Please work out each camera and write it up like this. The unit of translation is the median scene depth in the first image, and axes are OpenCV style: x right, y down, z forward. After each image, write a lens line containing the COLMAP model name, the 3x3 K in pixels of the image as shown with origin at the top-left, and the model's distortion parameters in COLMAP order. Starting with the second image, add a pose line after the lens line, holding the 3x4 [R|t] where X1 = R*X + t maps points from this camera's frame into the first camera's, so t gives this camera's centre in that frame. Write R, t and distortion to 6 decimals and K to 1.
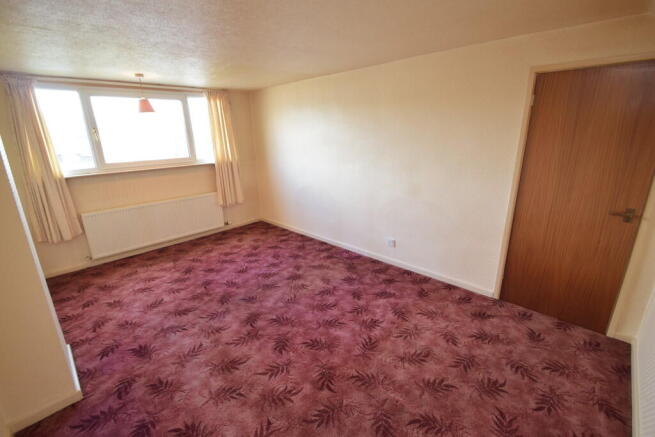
lens RADIAL K [[290.6, 0, 322.2], [0, 290.6, 215.4], [0, 0, 1]] dist [0.028661, -0.019059]
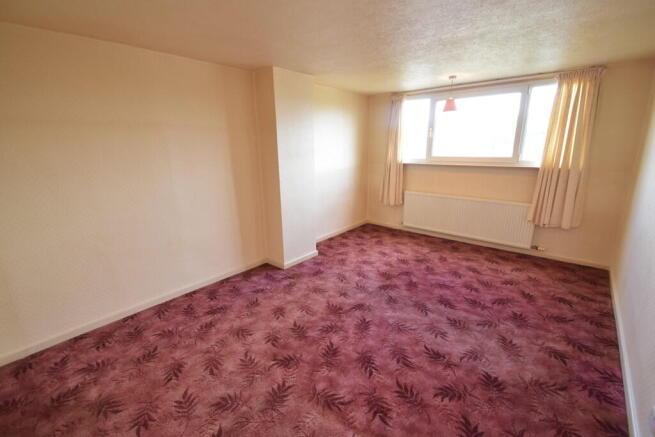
lens RADIAL K [[290.6, 0, 322.2], [0, 290.6, 215.4], [0, 0, 1]] dist [0.028661, -0.019059]
pose [[0.054746, 0.267898, -0.961891, 0.471665], [-0.262278, 0.933366, 0.245026, -0.121973], [0.963438, 0.238869, 0.121361, 0.459277]]
